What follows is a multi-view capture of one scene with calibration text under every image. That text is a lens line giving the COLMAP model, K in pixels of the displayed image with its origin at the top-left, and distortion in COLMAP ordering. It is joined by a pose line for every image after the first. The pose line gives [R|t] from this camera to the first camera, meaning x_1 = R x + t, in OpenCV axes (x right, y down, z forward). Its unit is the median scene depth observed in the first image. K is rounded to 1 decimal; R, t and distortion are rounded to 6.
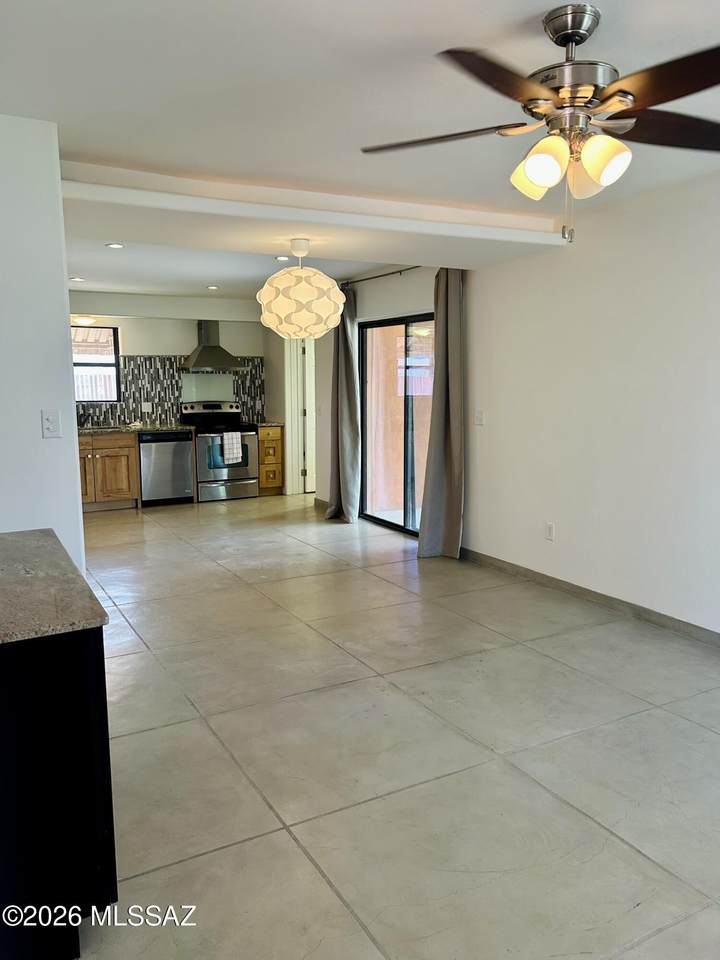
lens RADIAL K [[722.4, 0, 360.0], [0, 722.4, 480.0], [0, 0, 1]] dist [0.063811, -0.074810]
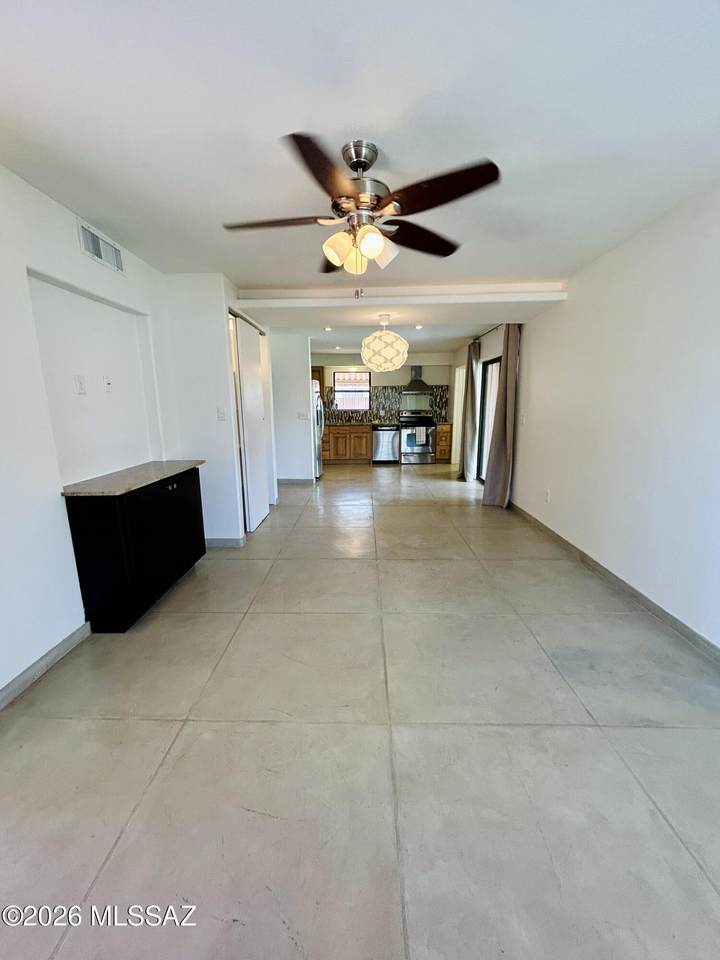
lens RADIAL K [[390.8, 0, 358.6], [0, 390.8, 476.5], [0, 0, 1]] dist [0.020305, -0.000092]
pose [[0.864050, 0.092776, -0.494783, 0.187275], [-0.067016, 0.995321, 0.069600, 0.000413], [0.498925, -0.026979, 0.866225, 0.060991]]
